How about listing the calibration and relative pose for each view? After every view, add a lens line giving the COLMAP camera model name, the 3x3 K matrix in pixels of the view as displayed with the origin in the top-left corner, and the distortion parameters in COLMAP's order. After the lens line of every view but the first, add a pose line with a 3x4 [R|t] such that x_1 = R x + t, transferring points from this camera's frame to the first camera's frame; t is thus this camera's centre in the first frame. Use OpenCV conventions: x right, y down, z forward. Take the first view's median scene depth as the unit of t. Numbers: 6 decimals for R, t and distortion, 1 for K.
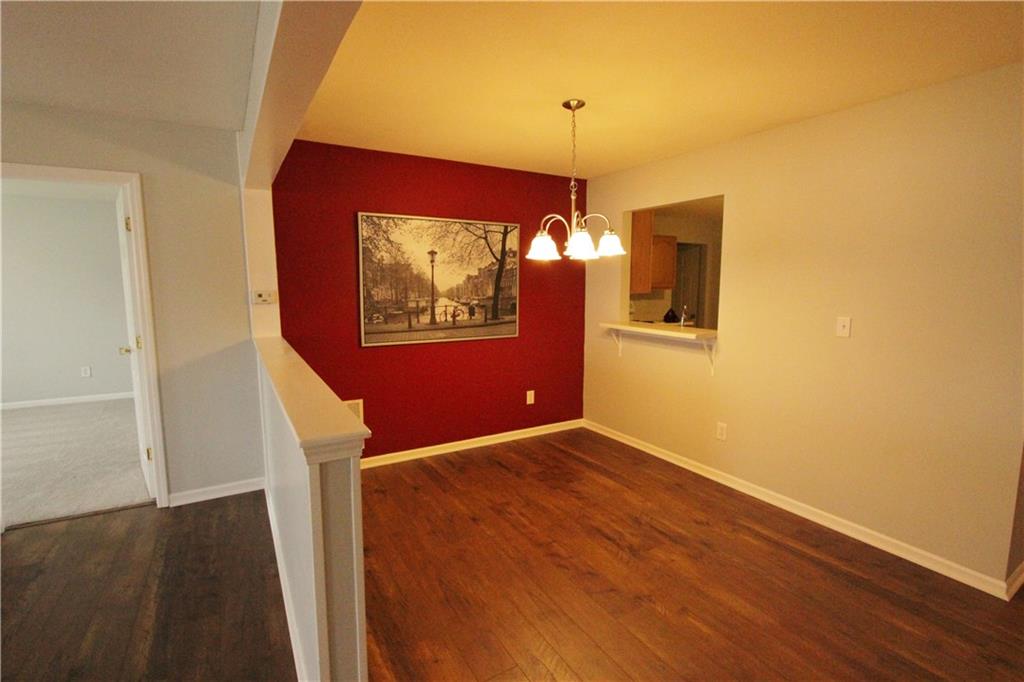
lens RADIAL K [[481.4, 0, 514.9], [0, 481.4, 341.2], [0, 0, 1]] dist [-0.002209, 0.000451]
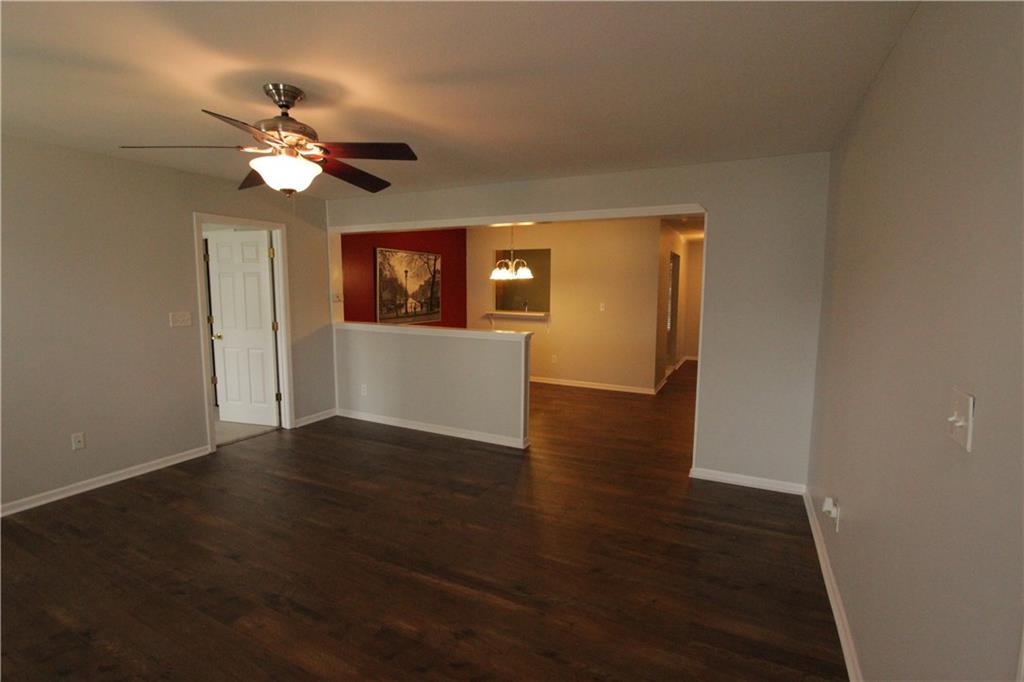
lens RADIAL K [[481.4, 0, 510.4], [0, 481.4, 336.4], [0, 0, 1]] dist [-0.002209, 0.000451]
pose [[0.840048, -0.051782, 0.540035, -0.764657], [0.060904, 0.998143, 0.000969, 0.063393], [-0.539083, 0.032076, 0.841642, -0.598489]]
